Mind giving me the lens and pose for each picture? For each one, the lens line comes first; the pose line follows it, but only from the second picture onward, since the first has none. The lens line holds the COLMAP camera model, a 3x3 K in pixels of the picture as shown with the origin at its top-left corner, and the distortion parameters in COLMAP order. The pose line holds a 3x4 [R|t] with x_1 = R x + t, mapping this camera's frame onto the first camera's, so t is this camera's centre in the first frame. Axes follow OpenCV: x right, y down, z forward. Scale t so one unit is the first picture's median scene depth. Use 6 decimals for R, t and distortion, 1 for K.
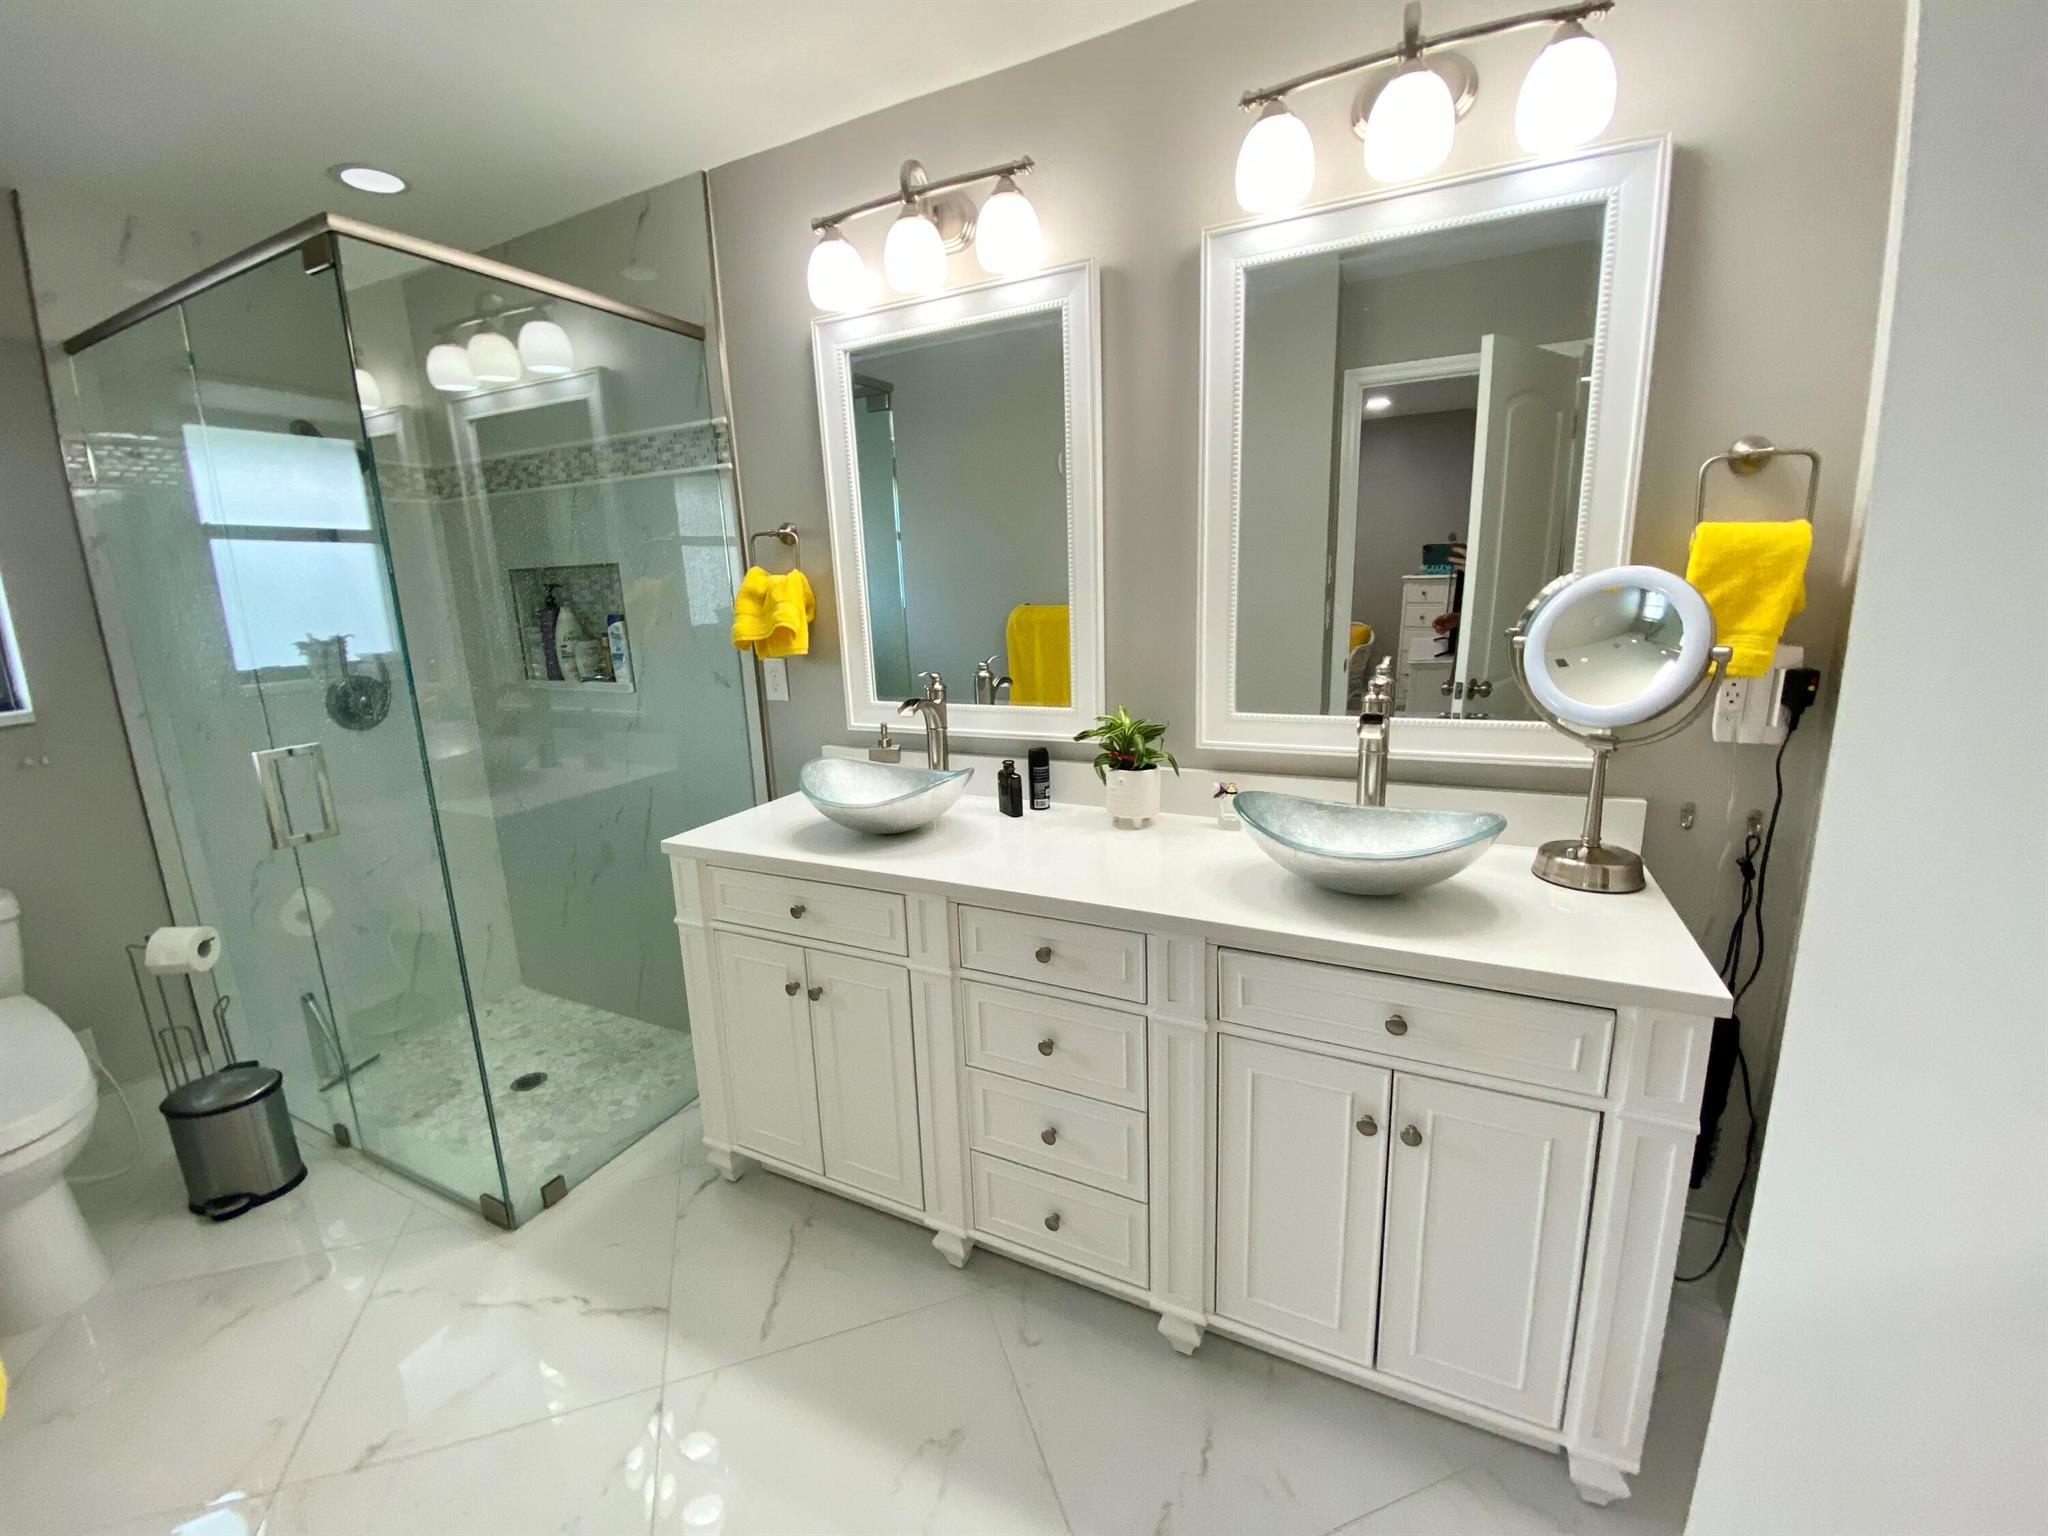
lens RADIAL K [[823.1, 0, 1011.4], [0, 823.1, 767.0], [0, 0, 1]] dist [0.016870, -0.019645]
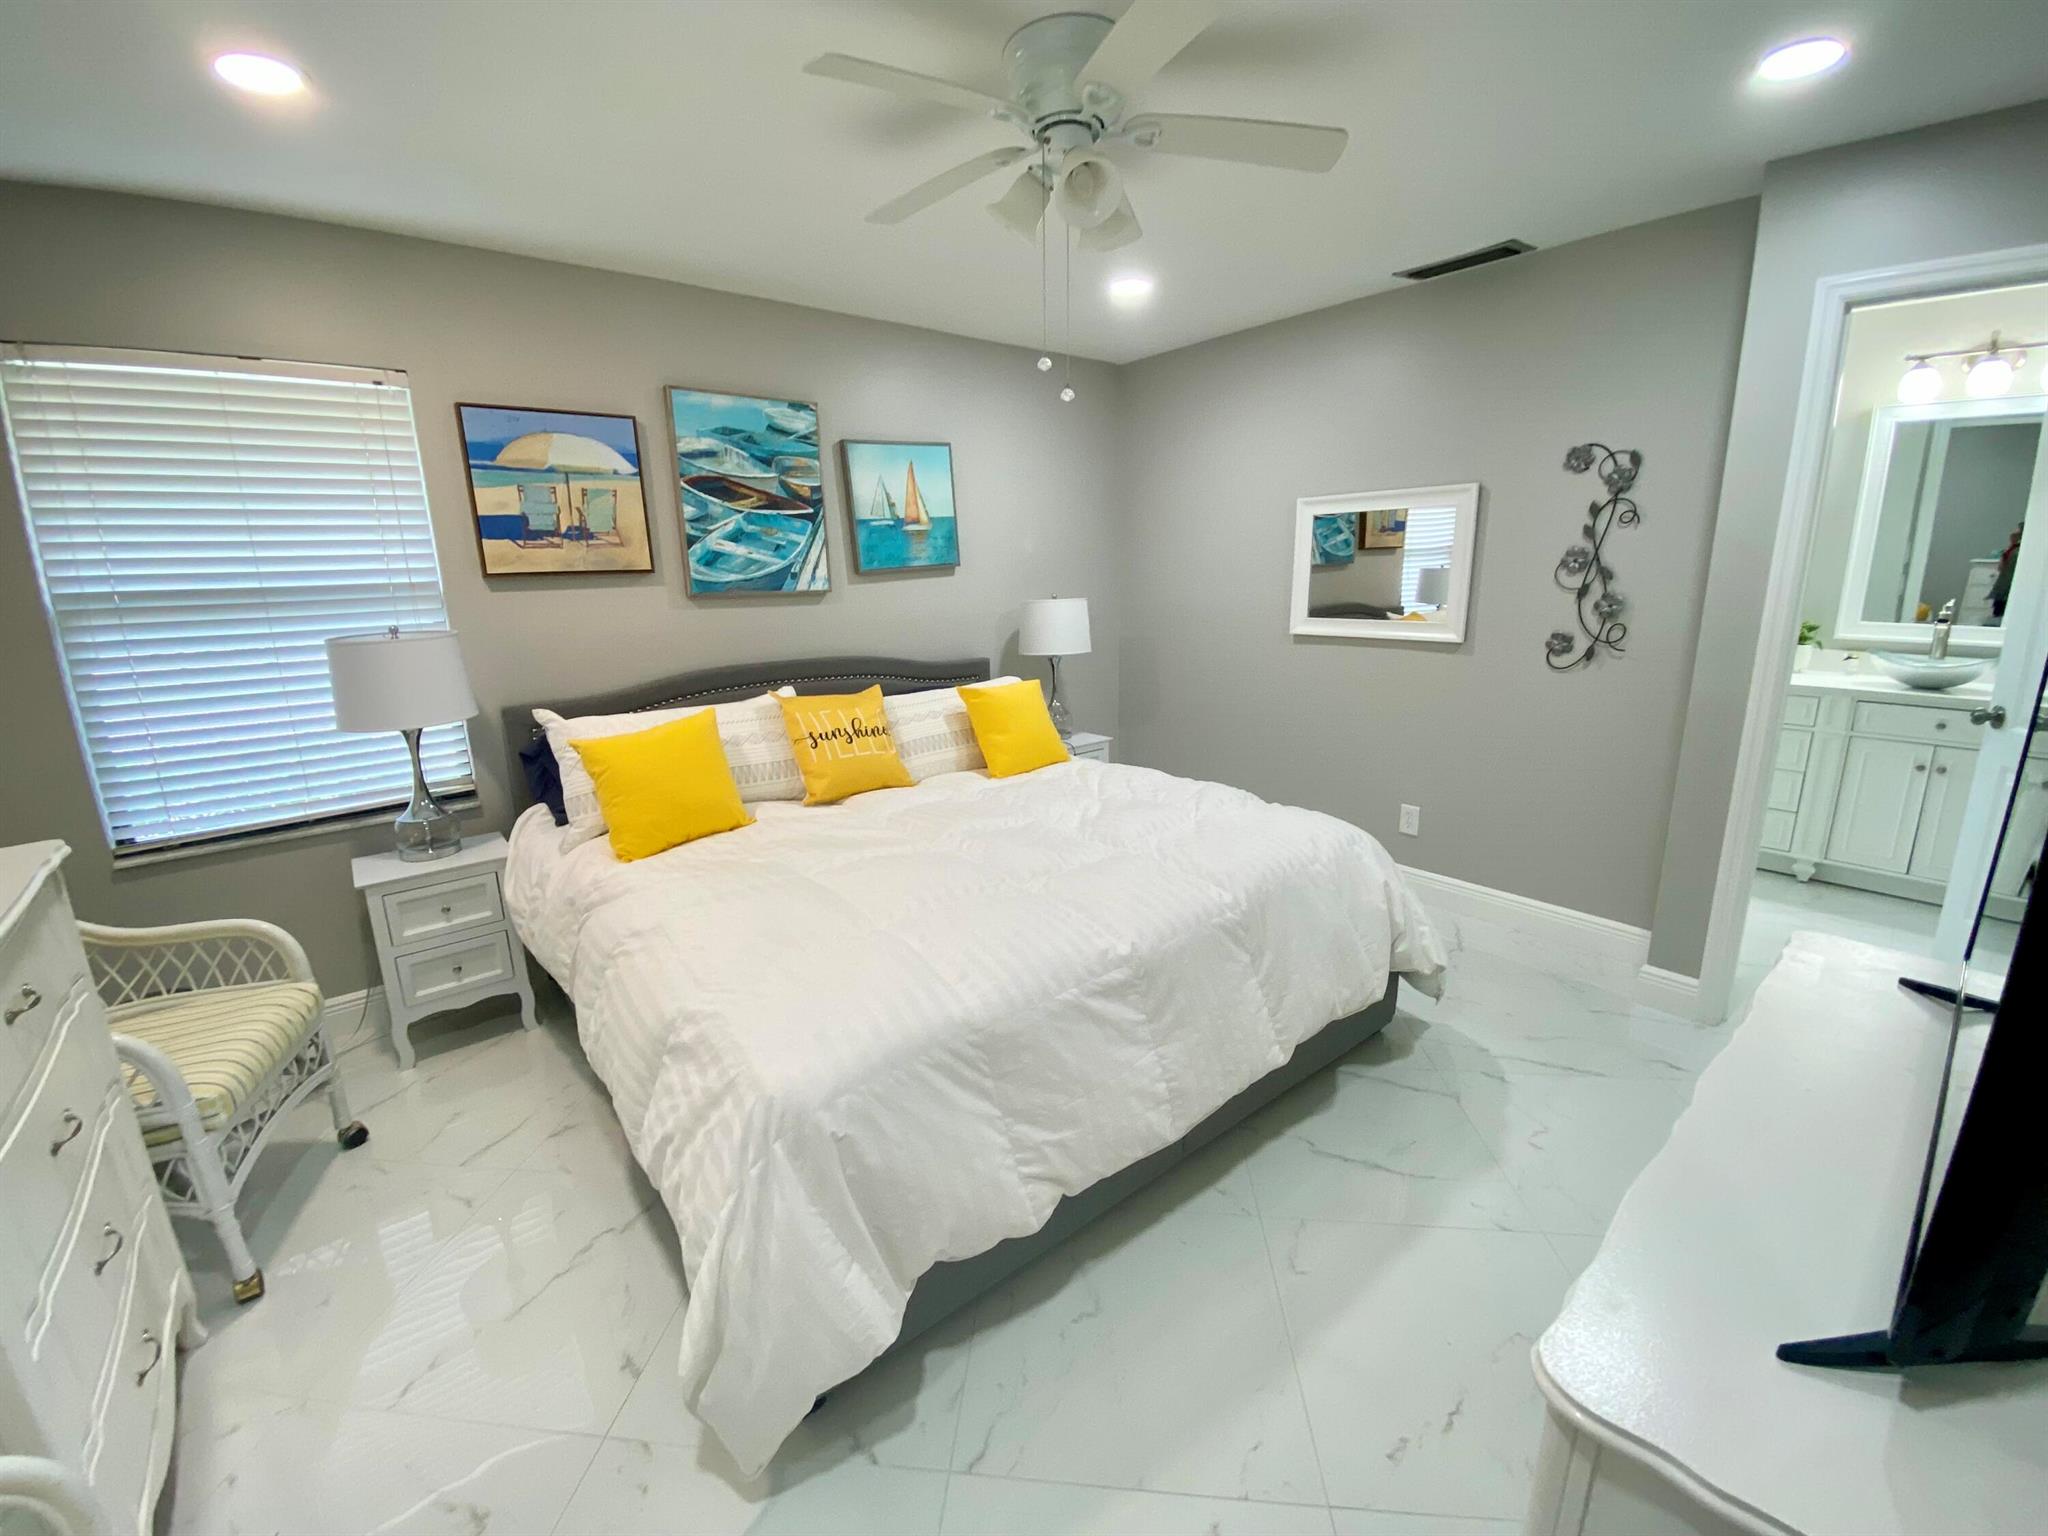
lens RADIAL K [[823.1, 0, 1011.4], [0, 823.1, 767.0], [0, 0, 1]] dist [0.016870, -0.019645]
pose [[0.911695, 0.114946, -0.394462, -0.861518], [-0.101083, 0.993311, 0.055824, 0.415454], [0.398240, -0.011021, 0.917215, -1.843200]]
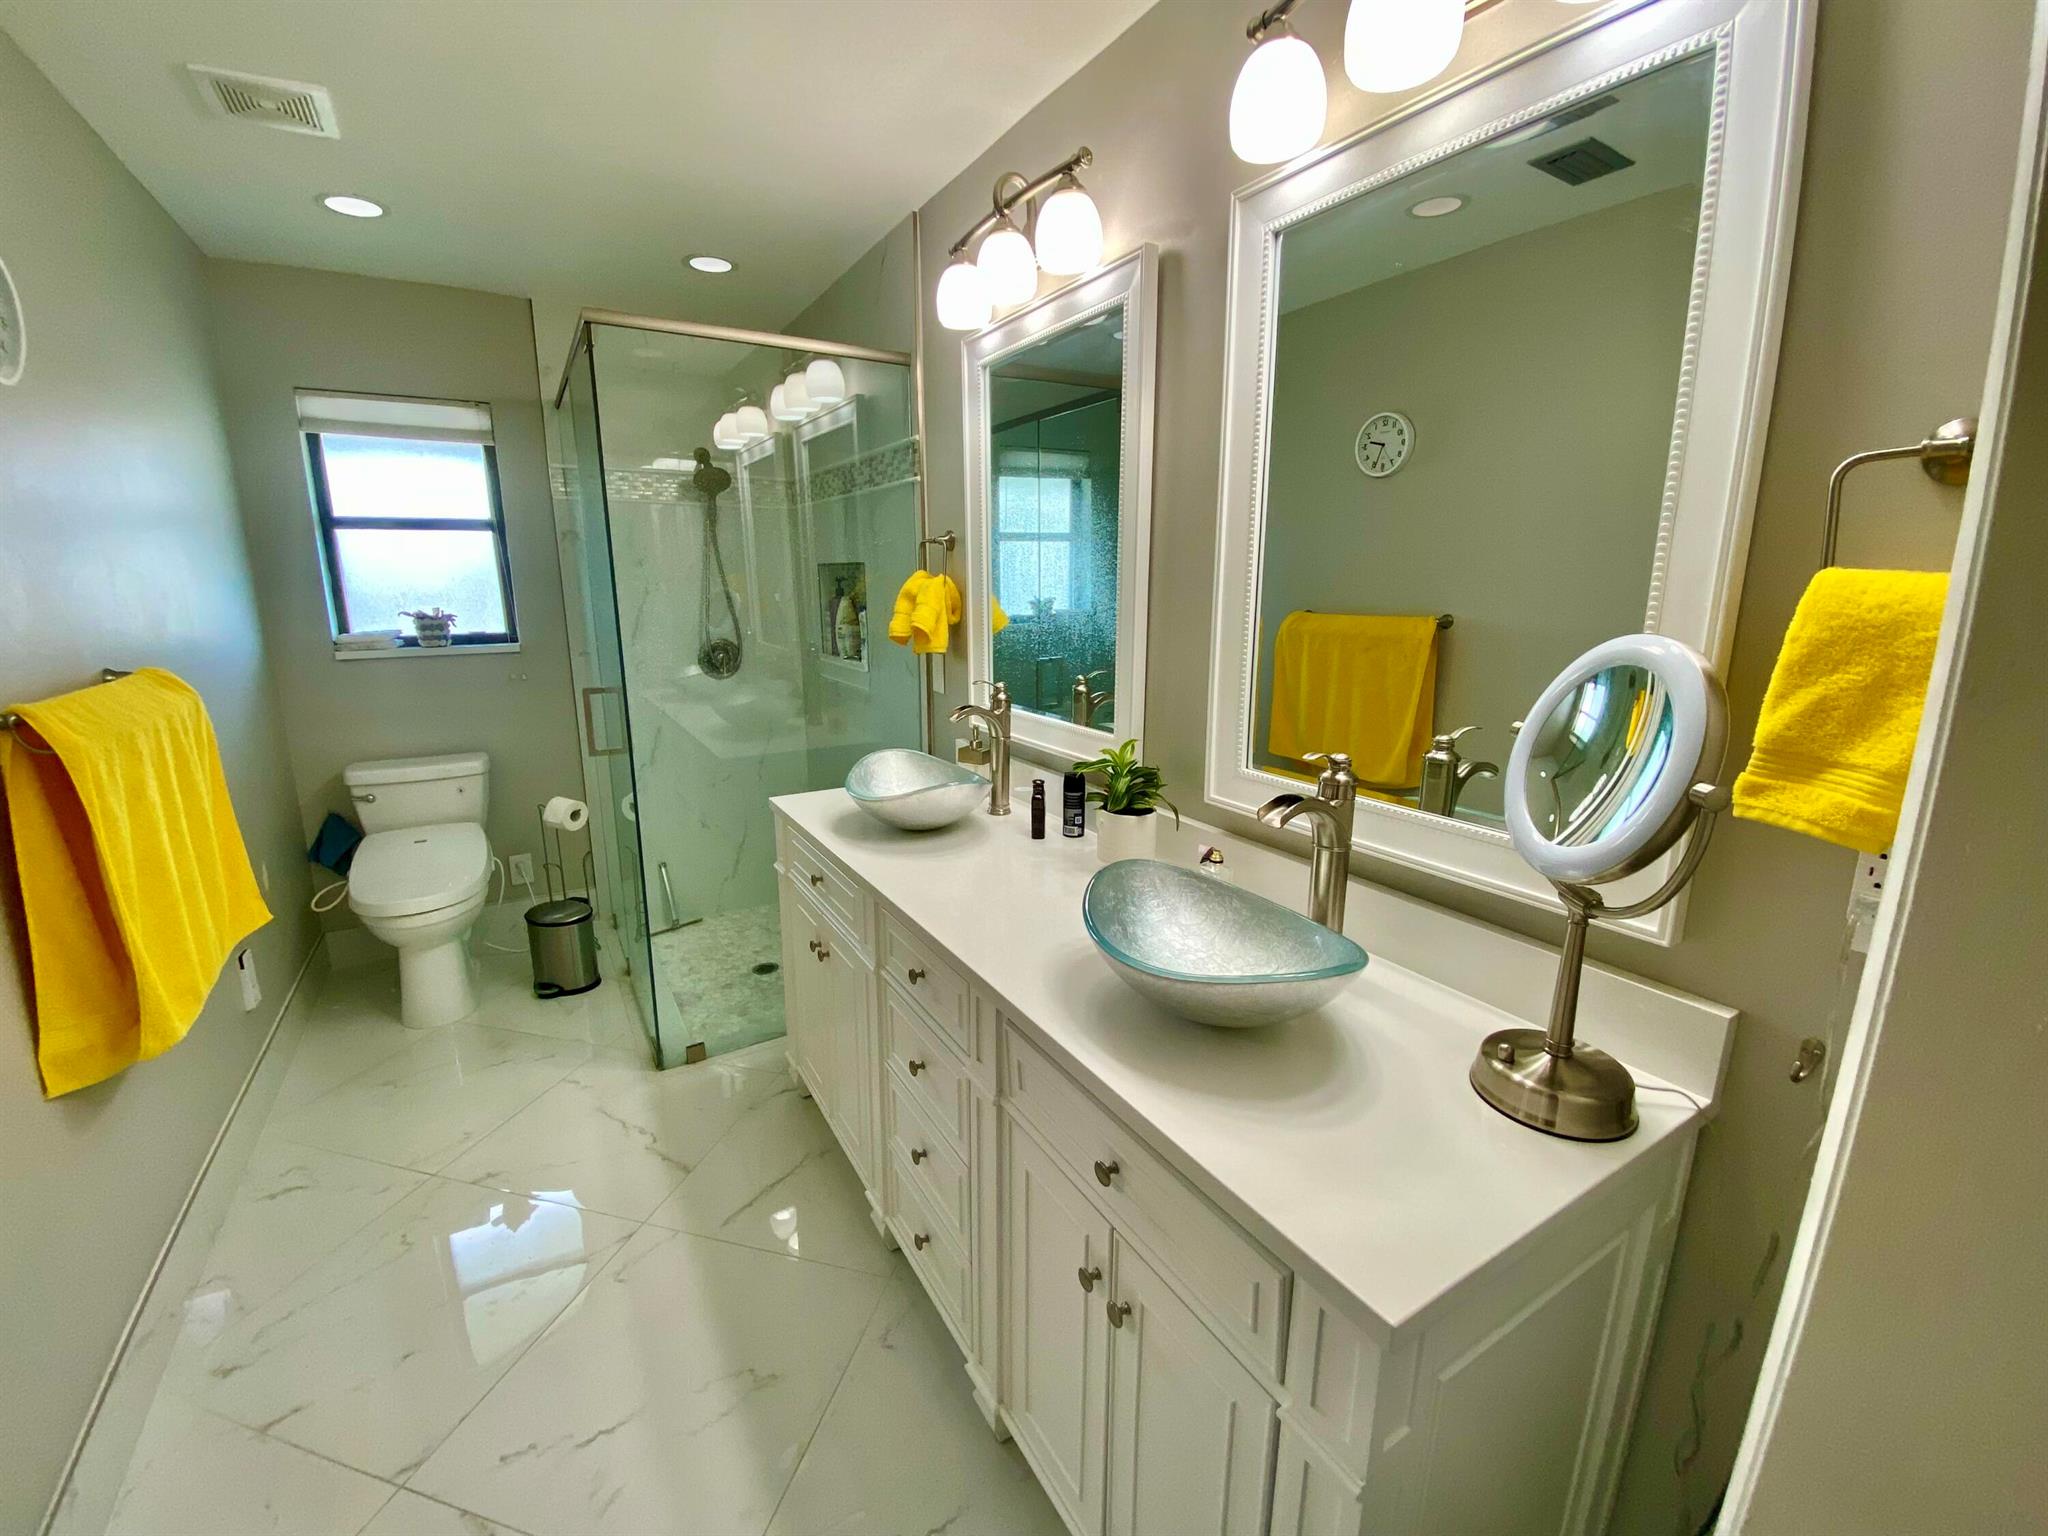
lens RADIAL K [[809.0, 0, 1024.0], [0, 809.0, 768.0], [0, 0, 1]] dist [-0.001027, -0.000353]
pose [[0.852969, 0.157597, -0.497600, 0.495777], [-0.149029, 0.987177, 0.057193, -0.080447], [0.500233, 0.025373, 0.865519, 0.176727]]
